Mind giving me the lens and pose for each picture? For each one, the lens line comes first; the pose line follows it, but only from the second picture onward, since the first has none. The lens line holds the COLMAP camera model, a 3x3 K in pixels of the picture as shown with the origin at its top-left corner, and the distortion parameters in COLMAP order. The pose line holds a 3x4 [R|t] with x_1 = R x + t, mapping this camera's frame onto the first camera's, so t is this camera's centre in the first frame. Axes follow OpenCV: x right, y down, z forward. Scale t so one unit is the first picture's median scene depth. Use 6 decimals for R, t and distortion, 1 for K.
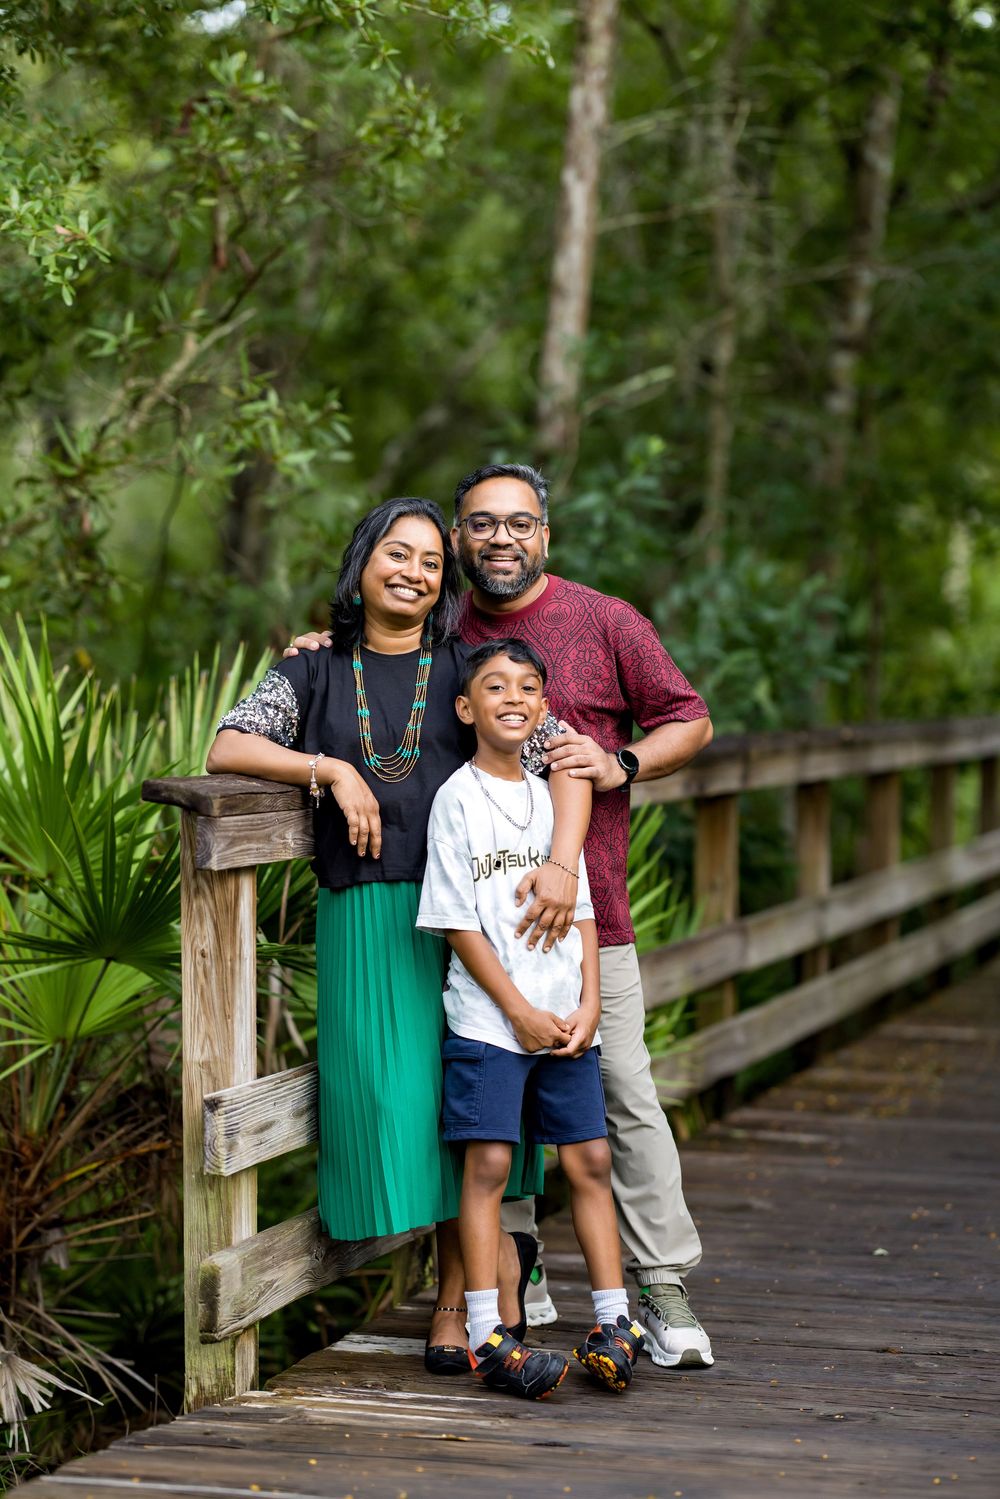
lens RADIAL K [[3976.4, 0, 455.3], [0, 3976.4, 755.3], [0, 0, 1]] dist [-0.049736, 0.963343]
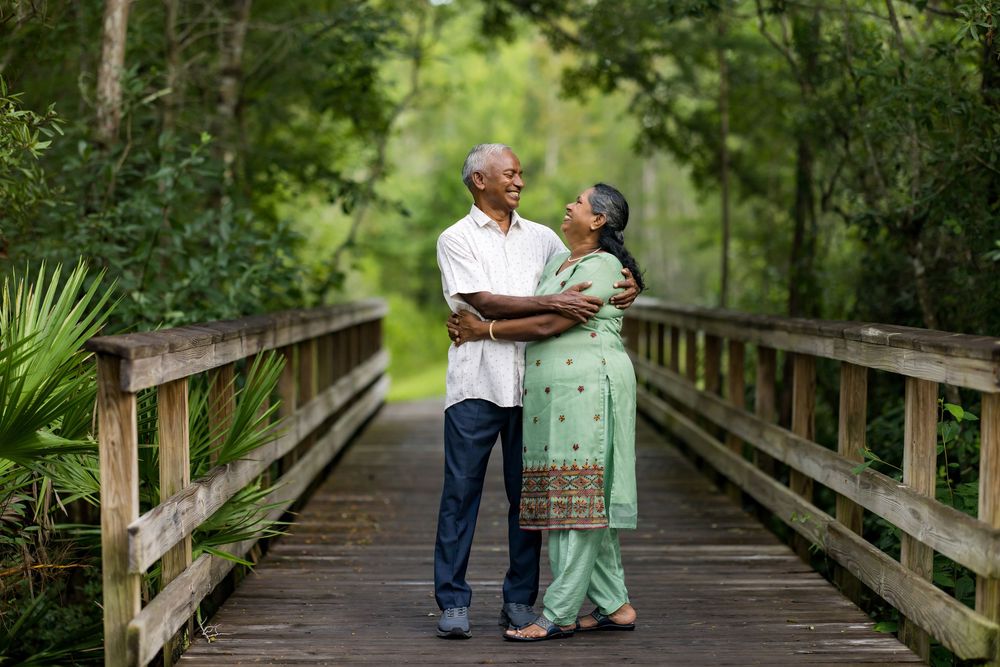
lens RADIAL K [[2652.7, 0, 500.0], [0, 2652.7, 333.5], [0, 0, 1]] dist [-0.049736, 0.963343]
pose [[0.964322, -0.027010, 0.263352, -0.149085], [0.027903, 0.999611, 0.000348, 0.006040], [-0.263259, 0.007012, 0.964700, -0.088335]]
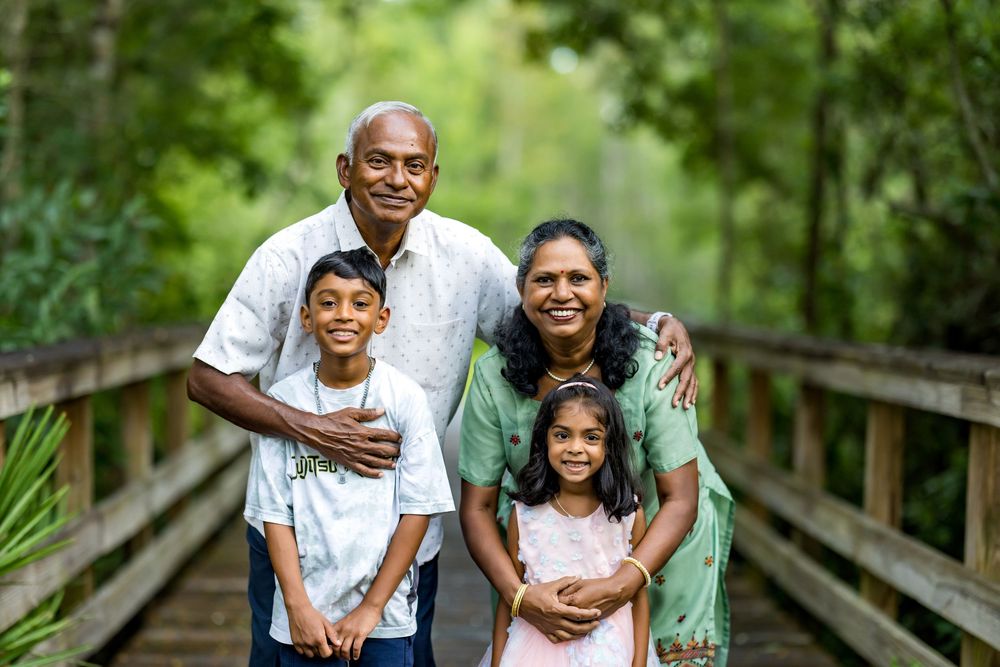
lens RADIAL K [[2603.1, 0, 500.0], [0, 2603.1, 333.5], [0, 0, 1]] dist [-0.324693, 0.126506]
pose [[0.959898, -0.023840, 0.279335, -0.022299], [0.024871, 0.999691, -0.000146, -0.004297], [-0.279245, 0.007087, 0.960194, 0.346409]]
